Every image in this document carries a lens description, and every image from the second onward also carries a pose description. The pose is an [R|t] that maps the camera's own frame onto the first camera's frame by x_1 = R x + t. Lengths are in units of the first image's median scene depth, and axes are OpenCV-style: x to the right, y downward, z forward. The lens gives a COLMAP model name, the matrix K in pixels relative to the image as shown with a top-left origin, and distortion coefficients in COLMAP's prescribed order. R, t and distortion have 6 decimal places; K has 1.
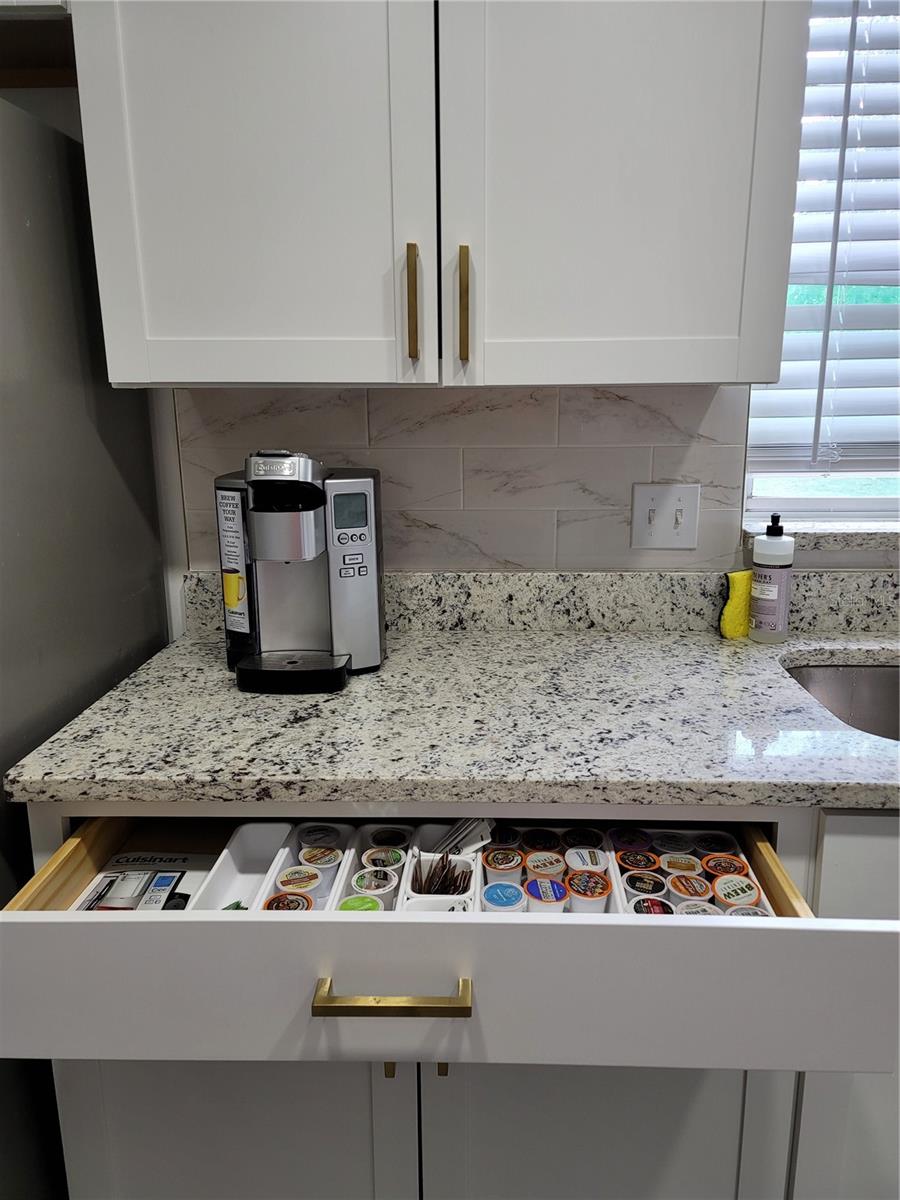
lens RADIAL K [[877.4, 0, 450.0], [0, 877.4, 600.0], [0, 0, 1]] dist [0.073214, -0.074503]
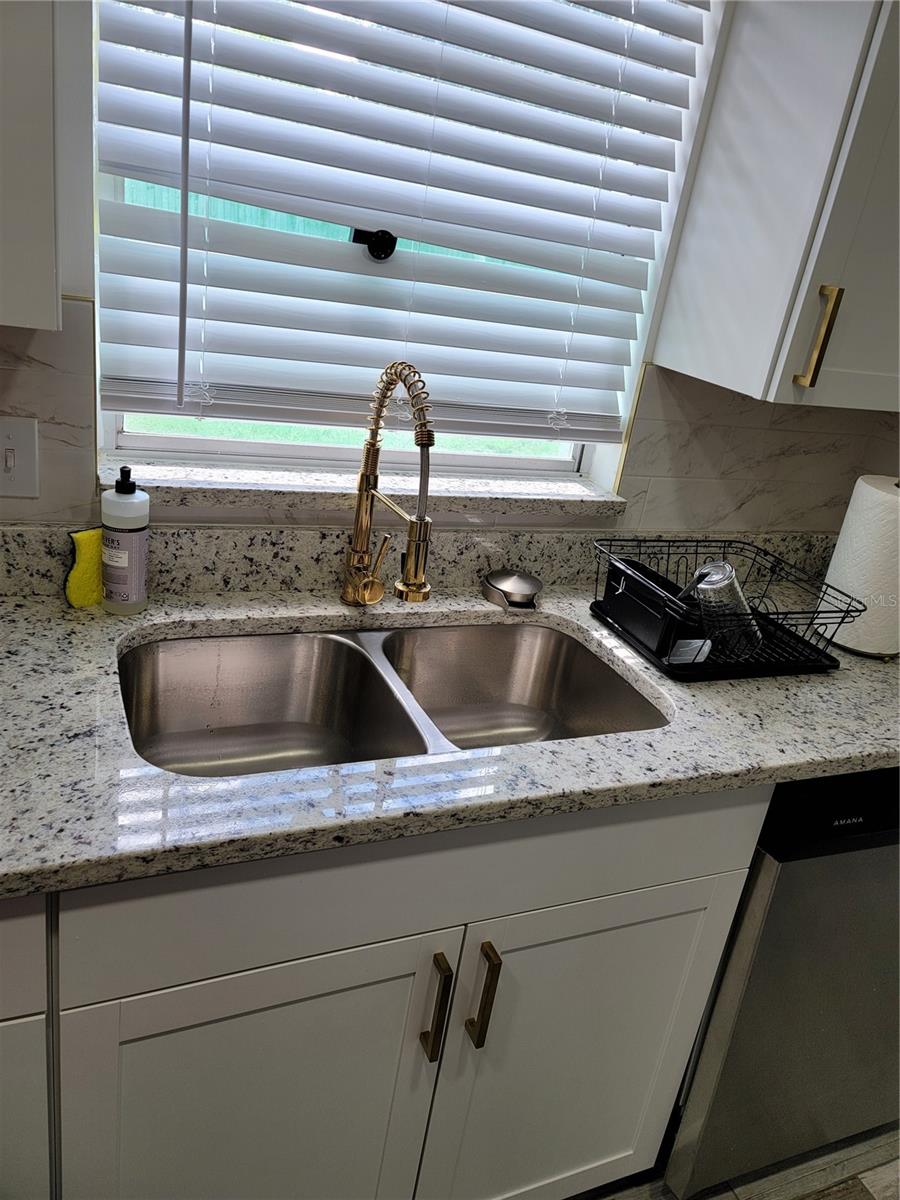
lens RADIAL K [[877.4, 0, 450.0], [0, 877.4, 600.0], [0, 0, 1]] dist [0.073214, -0.074503]
pose [[0.897203, -0.027232, 0.440778, 0.262375], [-0.058043, 0.982167, 0.178827, -0.137543], [-0.437787, -0.186028, 0.879622, 0.095769]]
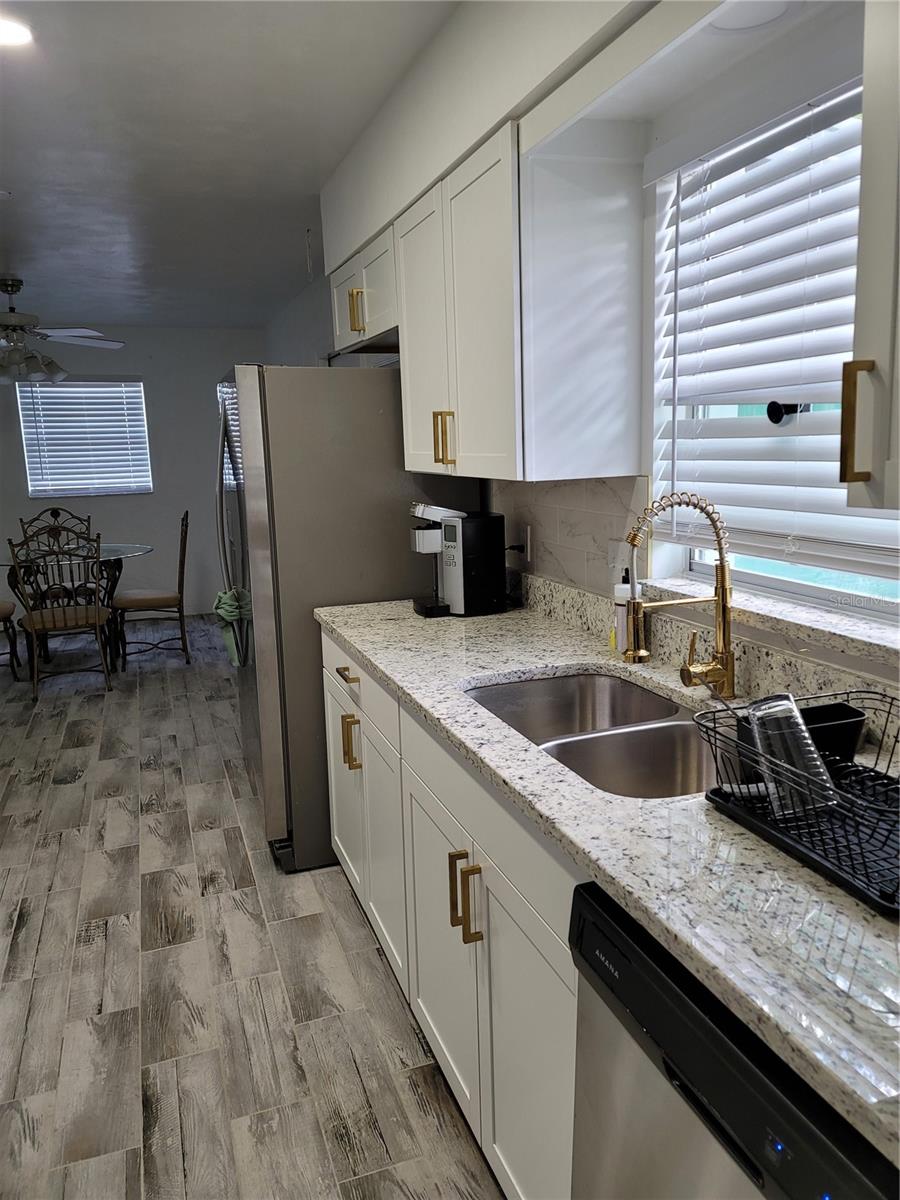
lens RADIAL K [[877.4, 0, 450.0], [0, 877.4, 600.0], [0, 0, 1]] dist [0.073214, -0.074503]
pose [[0.350440, 0.159097, -0.922973, 1.523855], [-0.184570, 0.977873, 0.098482, -0.129364], [0.918219, 0.135841, 0.372051, 0.220351]]
